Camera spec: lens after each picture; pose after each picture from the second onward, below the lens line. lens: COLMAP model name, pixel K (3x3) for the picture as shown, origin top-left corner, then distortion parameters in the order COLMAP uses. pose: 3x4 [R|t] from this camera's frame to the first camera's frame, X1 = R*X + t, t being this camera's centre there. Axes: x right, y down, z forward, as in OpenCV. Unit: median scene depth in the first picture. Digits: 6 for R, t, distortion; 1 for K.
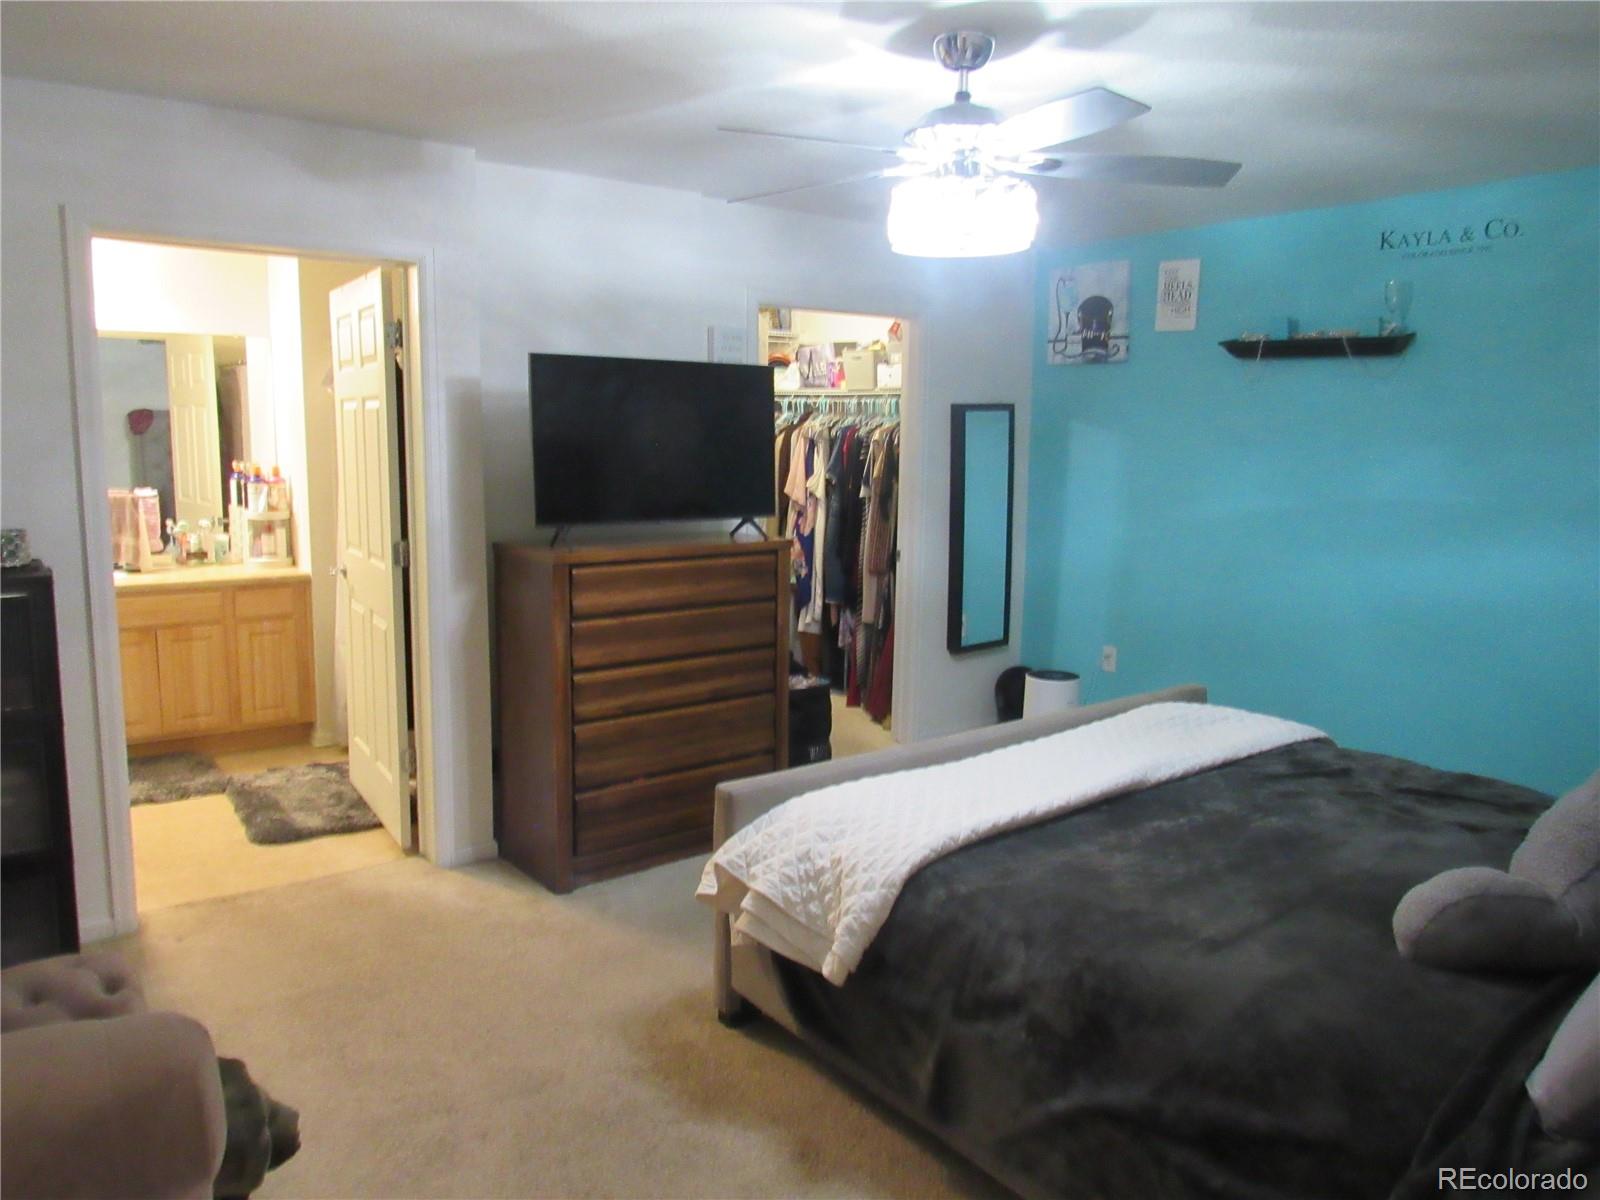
lens RADIAL K [[1159.1, 0, 800.0], [0, 1159.1, 600.0], [0, 0, 1]] dist [-0.027454, 0.000542]
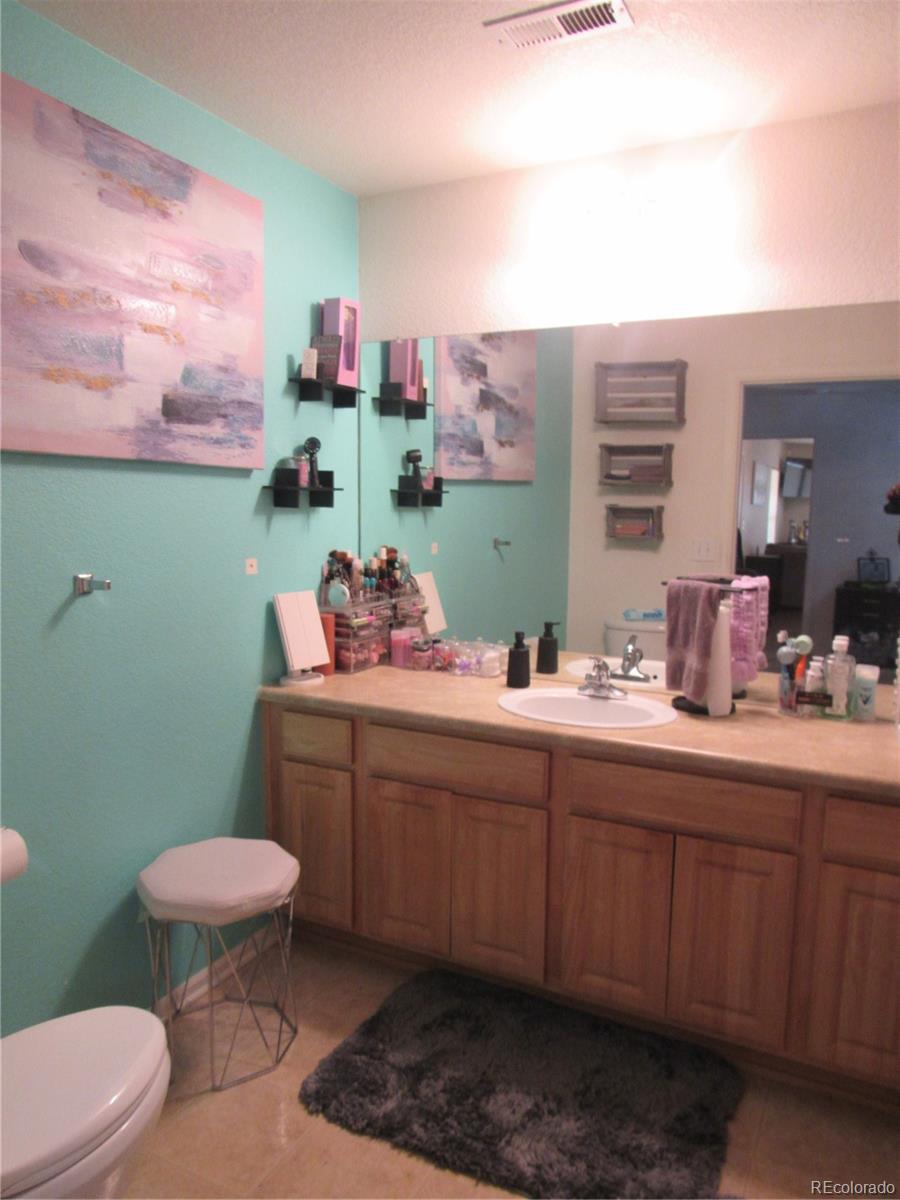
lens RADIAL K [[869.3, 0, 450.0], [0, 869.3, 600.0], [0, 0, 1]] dist [-0.027454, 0.000542]
pose [[0.423985, 0.094837, -0.900690, -0.231541], [-0.134122, 0.990111, 0.041116, -0.083678], [0.895683, 0.103370, 0.432513, 0.677975]]
